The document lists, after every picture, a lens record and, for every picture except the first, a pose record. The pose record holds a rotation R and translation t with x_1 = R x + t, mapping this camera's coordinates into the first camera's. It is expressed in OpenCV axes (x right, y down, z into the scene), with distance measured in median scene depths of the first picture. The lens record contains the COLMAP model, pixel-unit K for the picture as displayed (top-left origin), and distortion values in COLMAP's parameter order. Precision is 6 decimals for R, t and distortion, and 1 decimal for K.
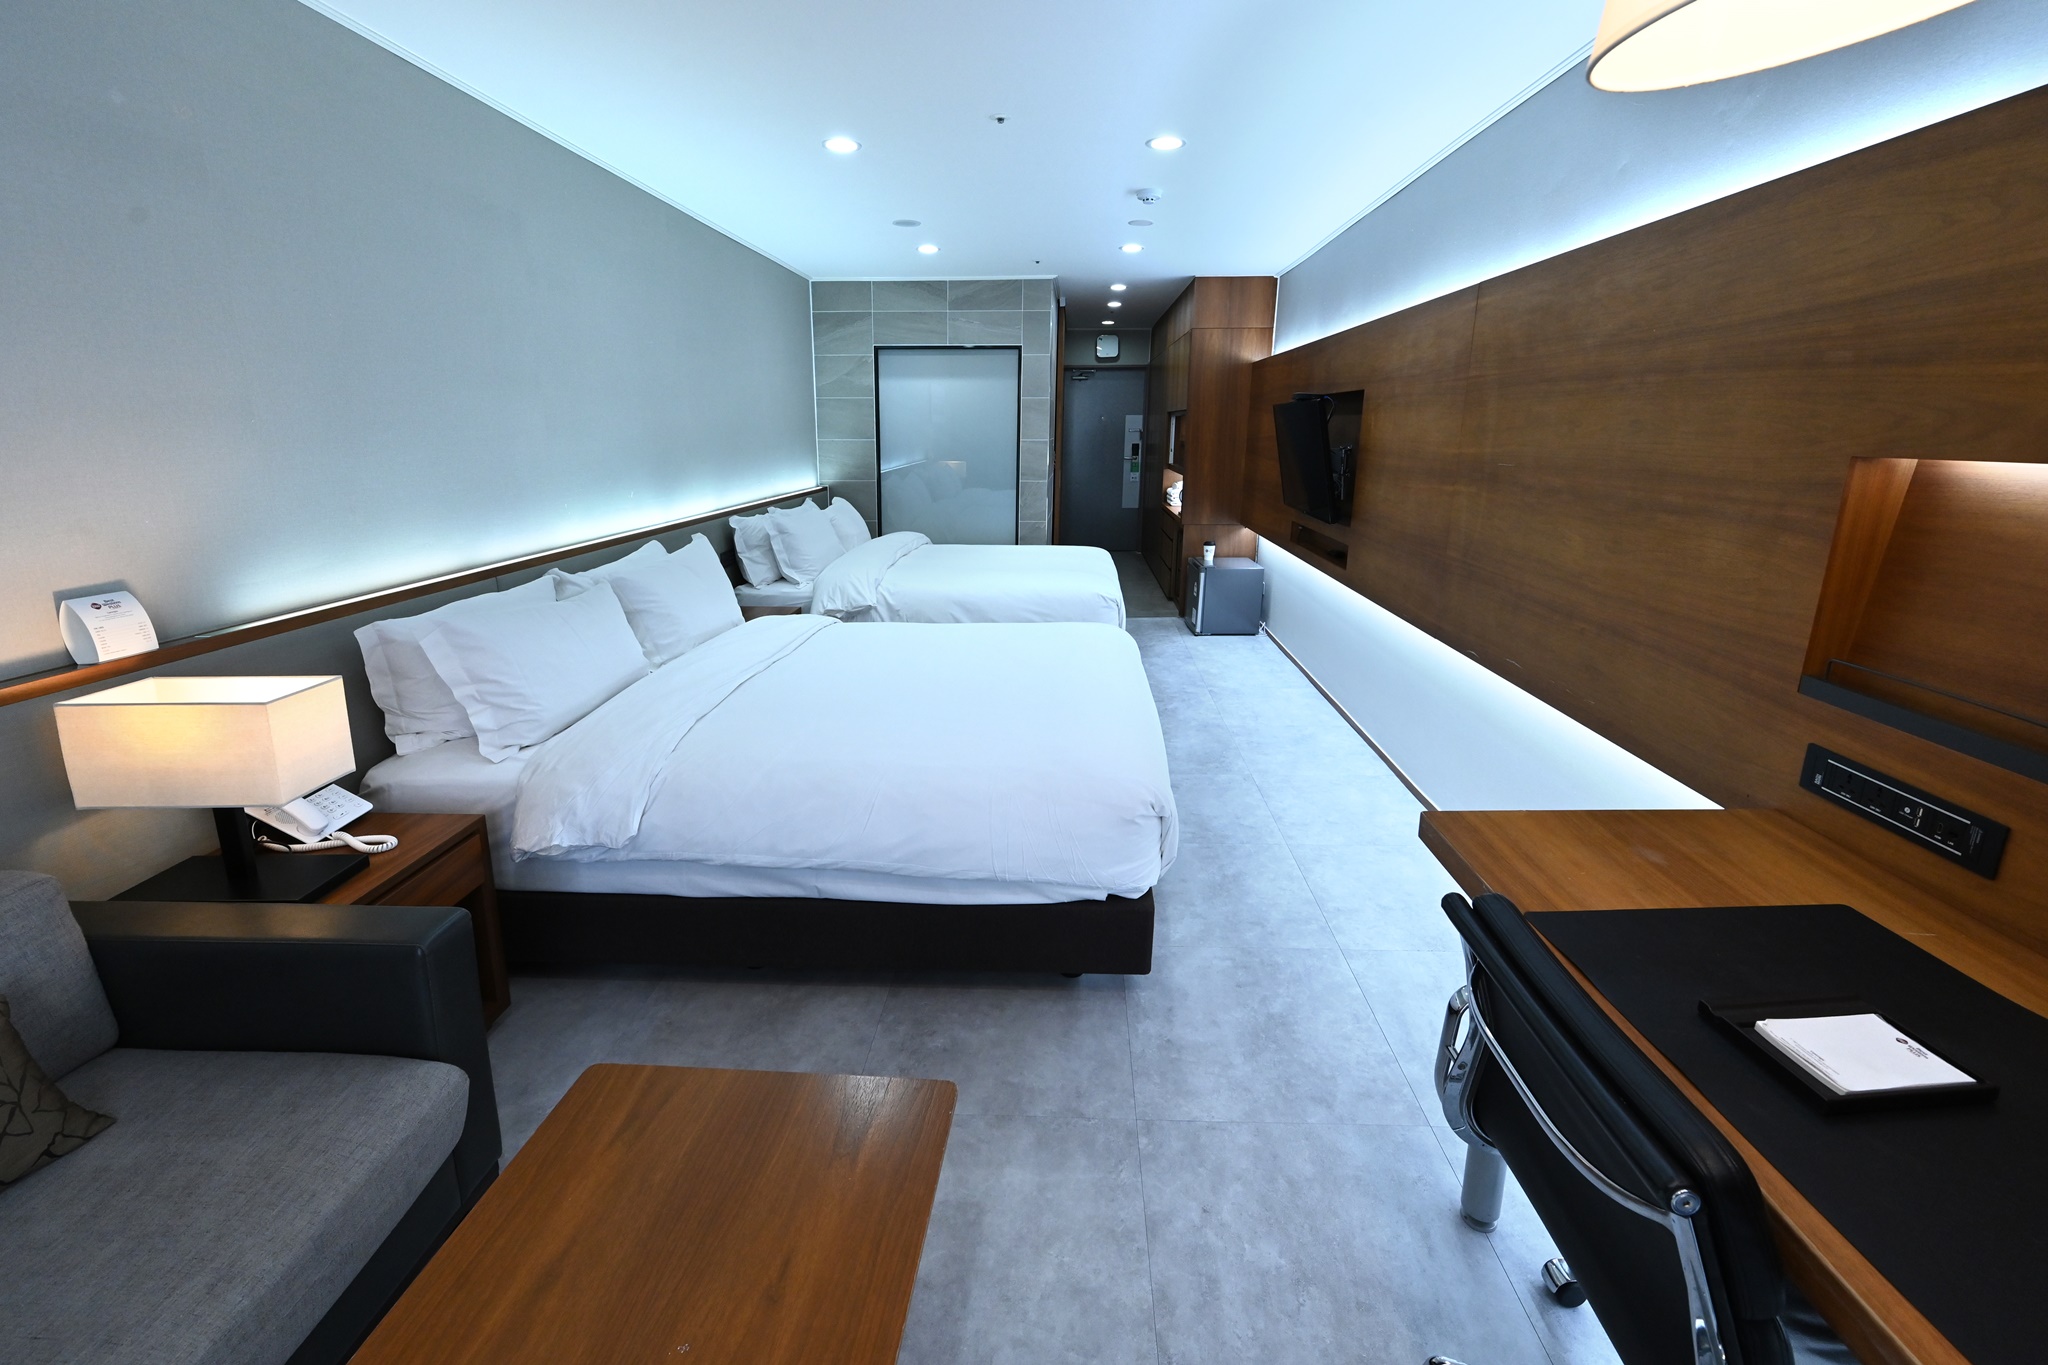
lens RADIAL K [[931.9, 0, 1024.0], [0, 931.9, 682.5], [0, 0, 1]] dist [0.004283, 0.000419]
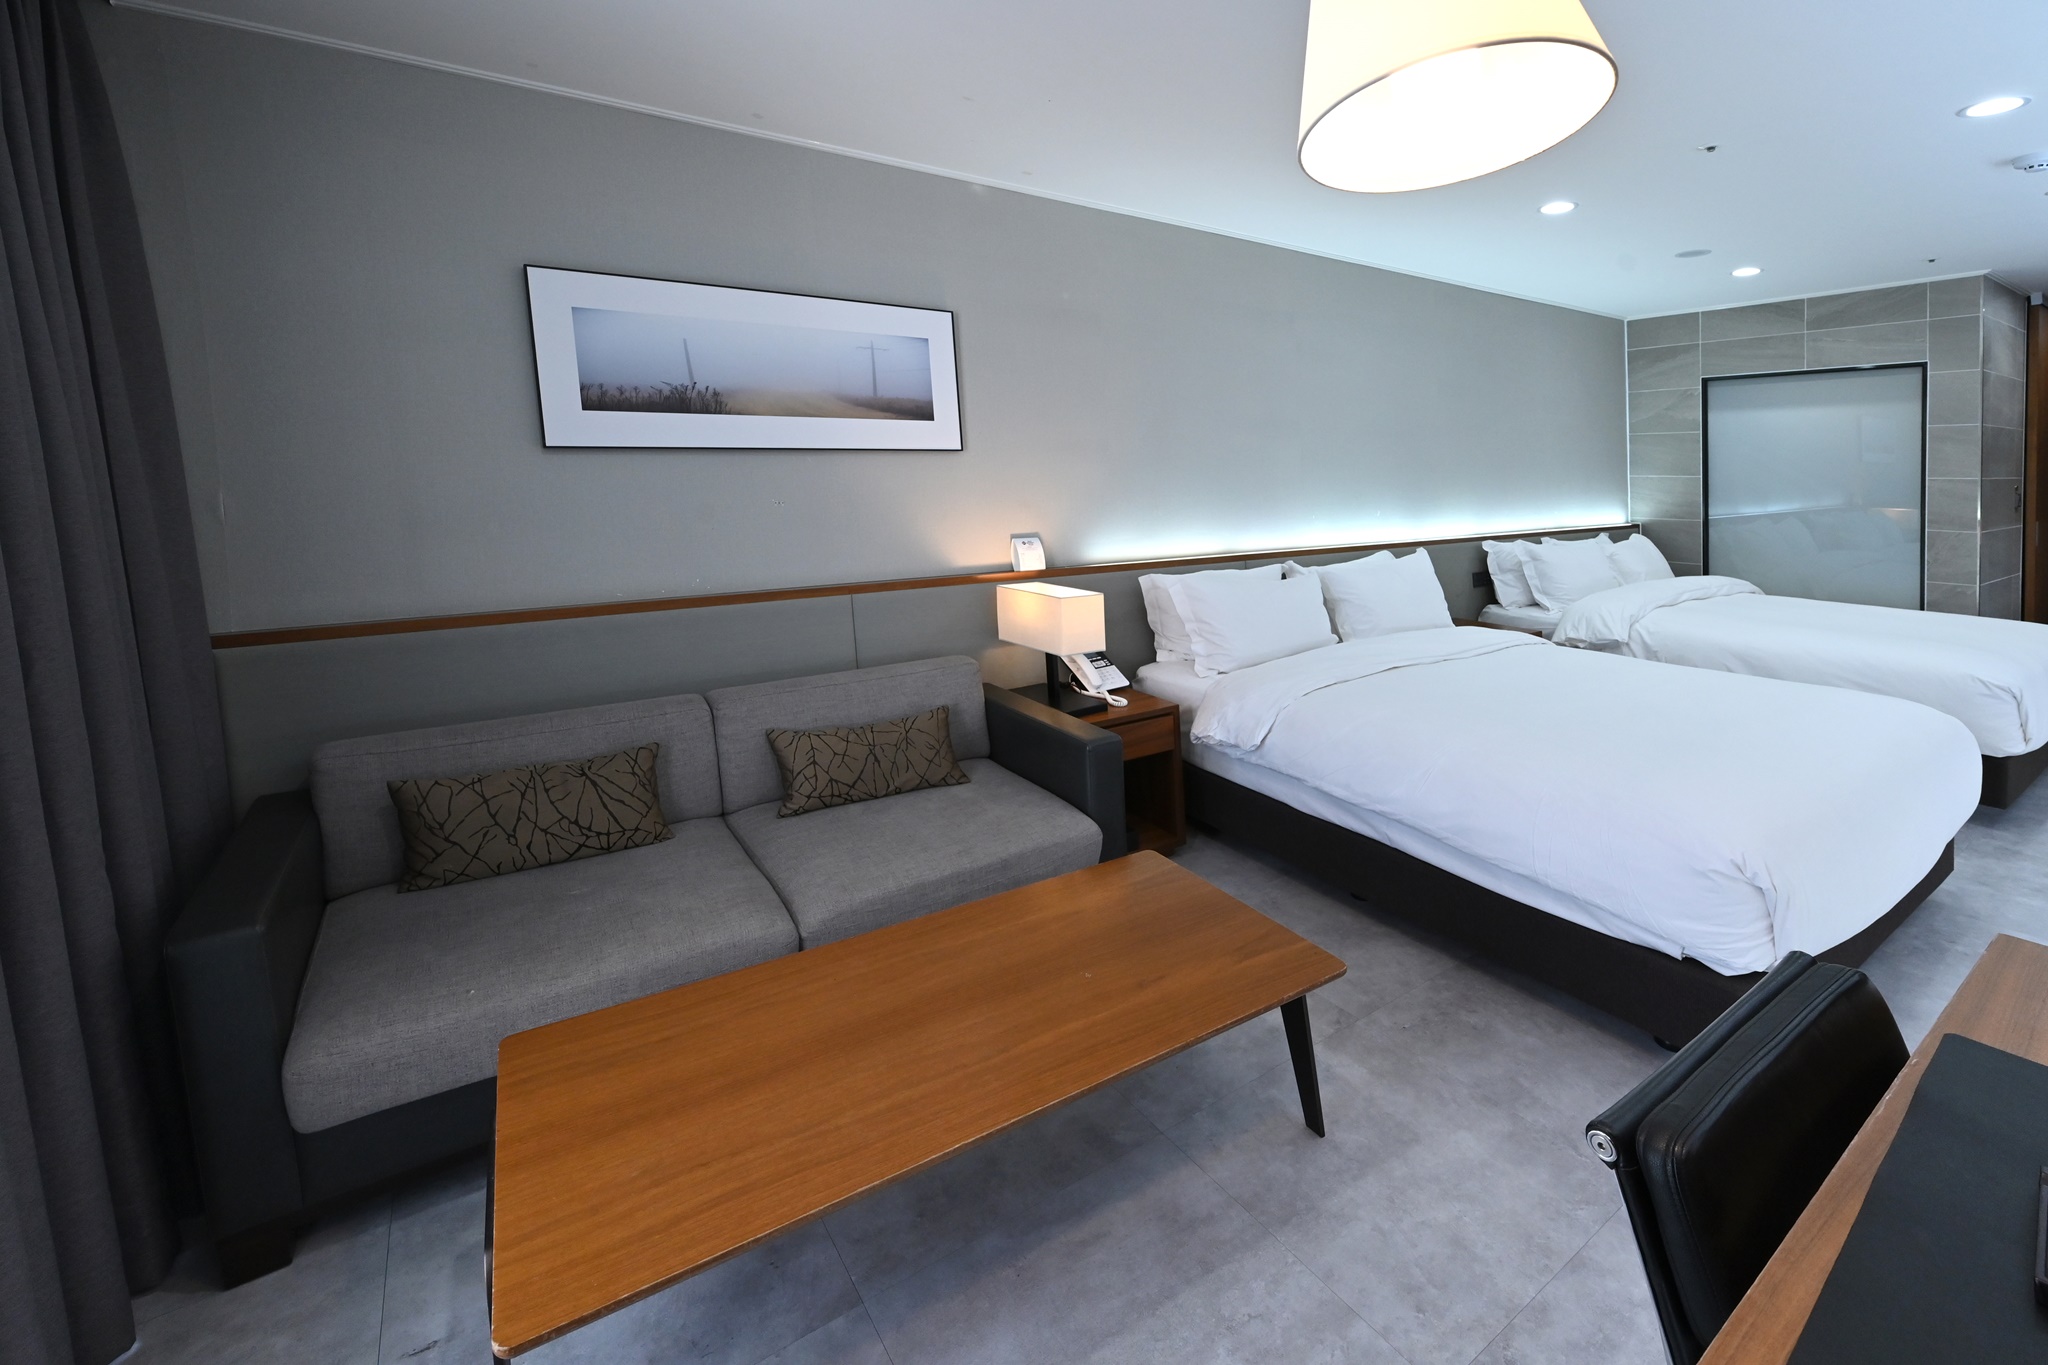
lens RADIAL K [[838.7, 0, 1036.2], [0, 838.7, 672.5], [0, 0, 1]] dist [0.001489, 0.000321]
pose [[0.593295, 0.188618, -0.782576, 0.335441], [-0.214484, 0.974058, 0.072163, 0.036375], [0.775885, 0.125036, 0.618359, -0.051418]]
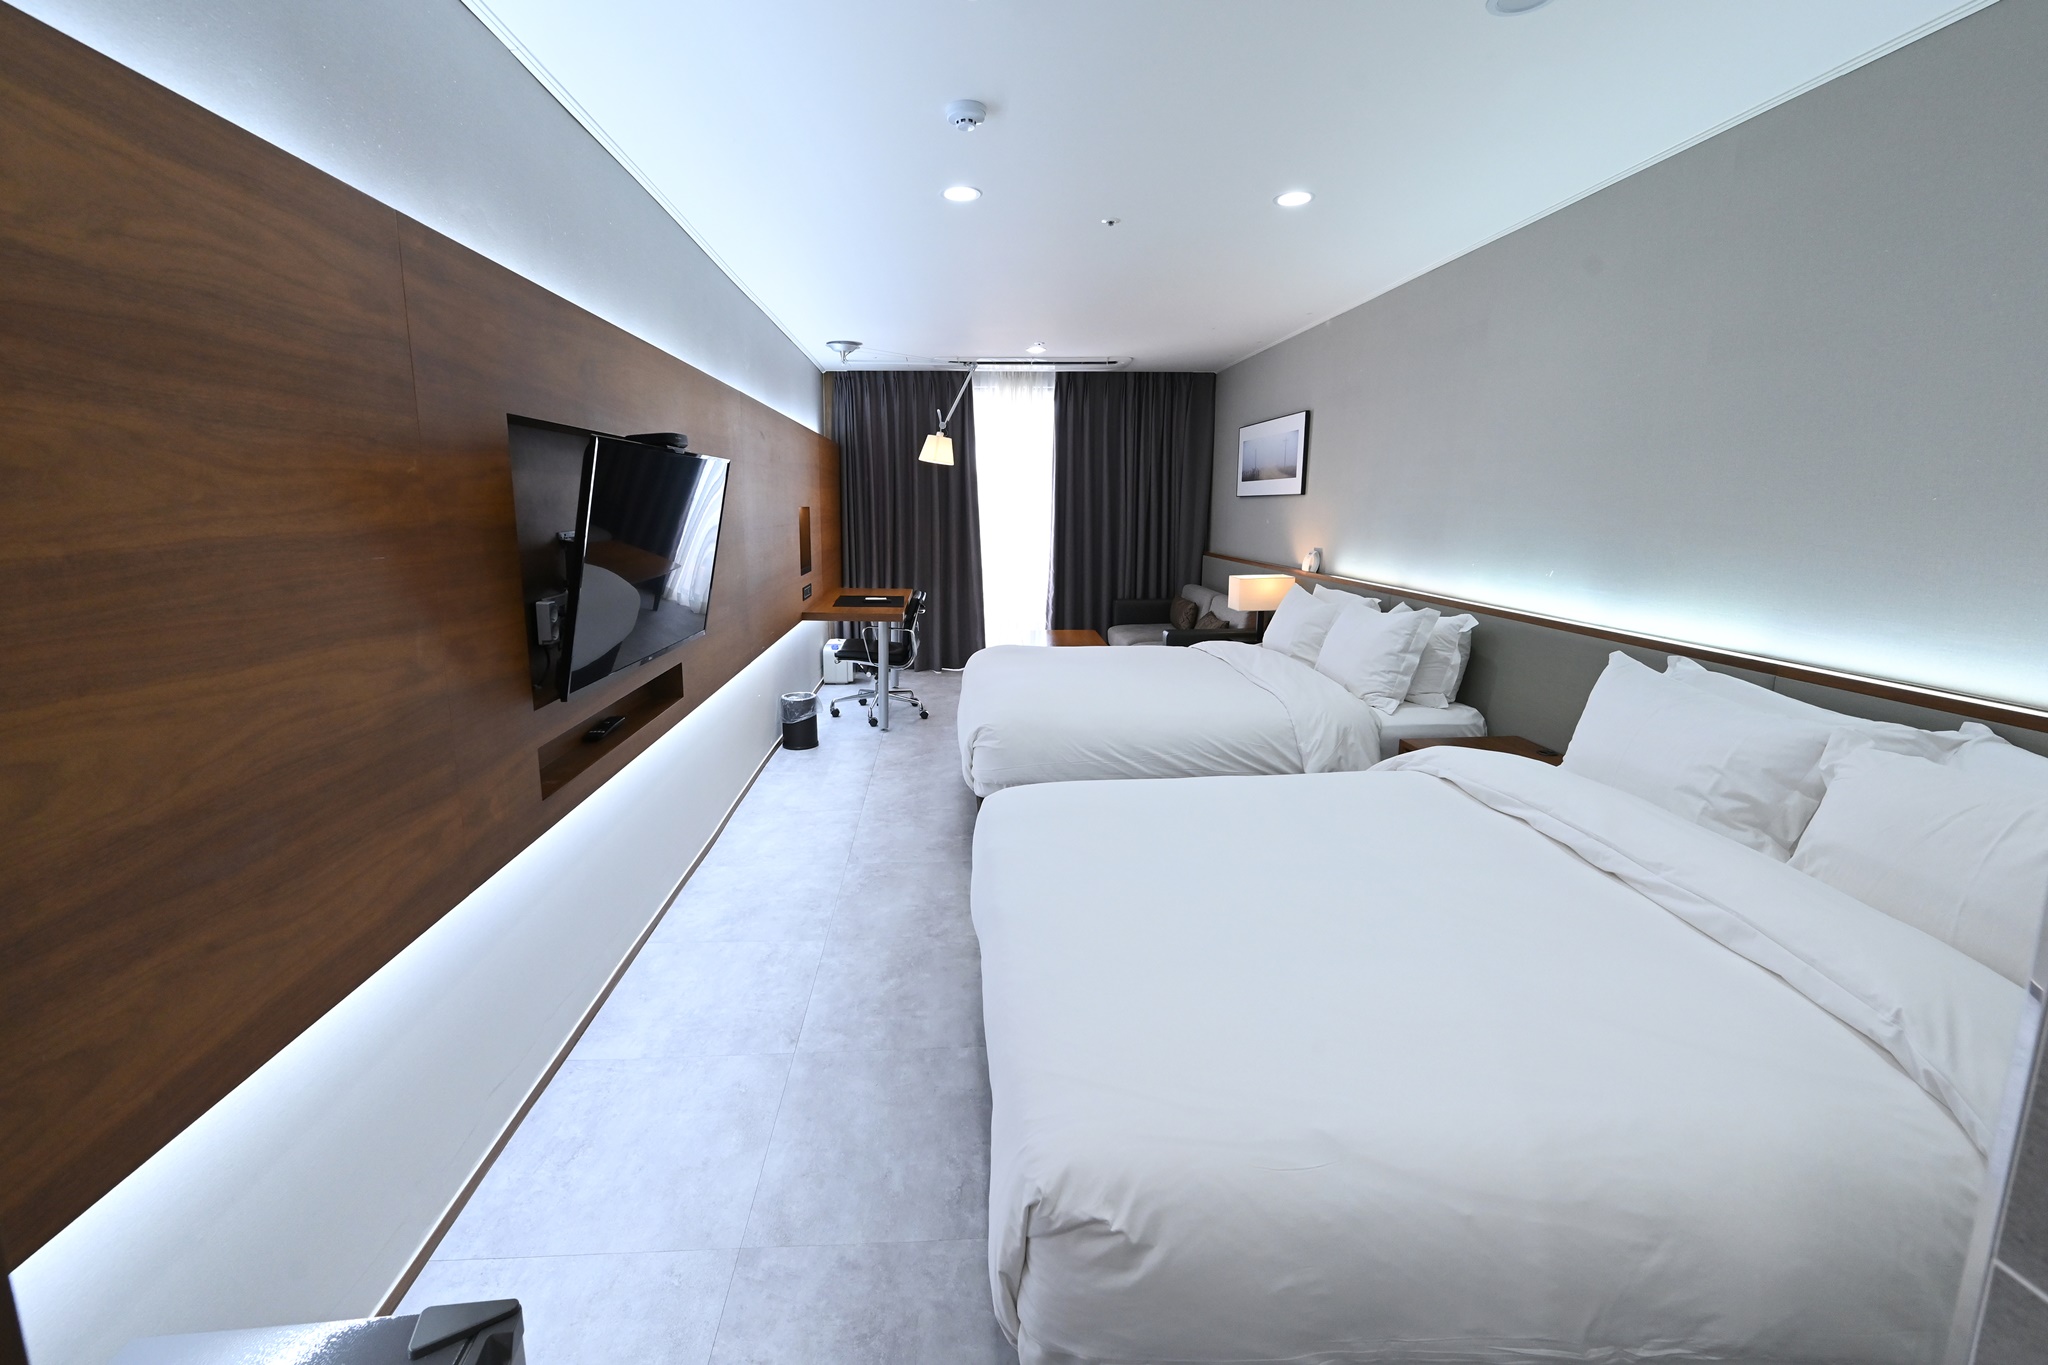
lens RADIAL K [[931.9, 0, 1024.0], [0, 931.9, 682.5], [0, 0, 1]] dist [0.004283, 0.000419]
pose [[-0.991458, 0.031564, -0.126551, 0.238894], [-0.027754, 0.896998, 0.441163, -0.671656], [0.127441, 0.440907, -0.888459, 2.412659]]
